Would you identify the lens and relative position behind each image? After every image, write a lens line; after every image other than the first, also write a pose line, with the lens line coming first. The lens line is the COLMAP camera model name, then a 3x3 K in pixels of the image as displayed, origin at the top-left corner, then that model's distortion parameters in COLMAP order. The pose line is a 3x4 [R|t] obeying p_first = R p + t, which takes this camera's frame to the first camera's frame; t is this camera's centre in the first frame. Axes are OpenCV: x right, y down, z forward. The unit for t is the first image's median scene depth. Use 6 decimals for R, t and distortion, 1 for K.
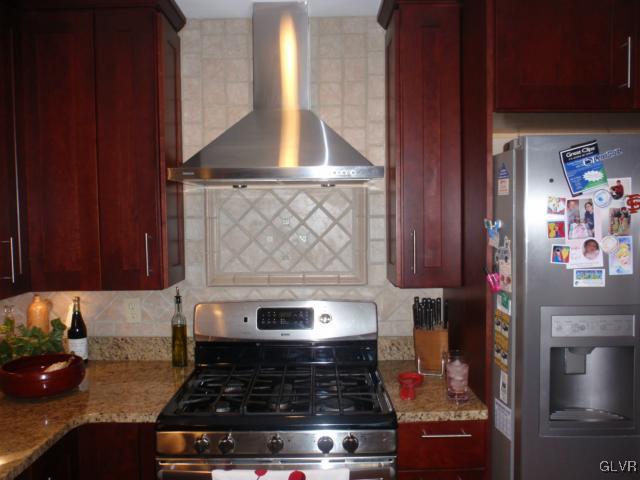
lens RADIAL K [[526.2, 0, 320.0], [0, 526.2, 240.0], [0, 0, 1]] dist [-0.034902, 0.006331]
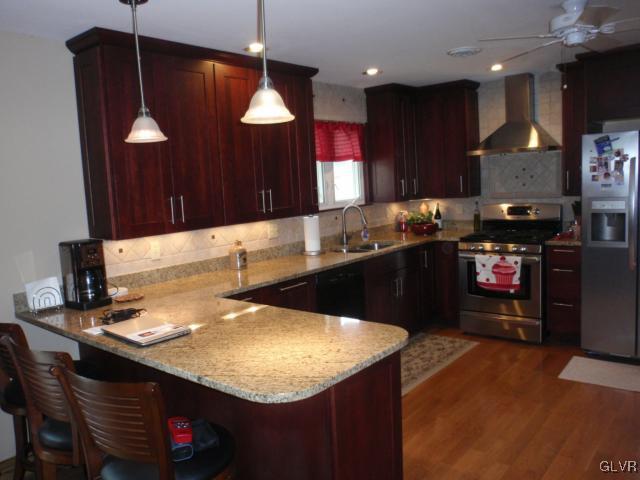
lens RADIAL K [[526.2, 0, 320.0], [0, 526.2, 240.0], [0, 0, 1]] dist [-0.034902, 0.006331]
pose [[0.766672, 0.046949, -0.640320, 0.791643], [0.014525, 0.995799, 0.090405, 0.057812], [0.641874, -0.078612, 0.762770, -1.420491]]
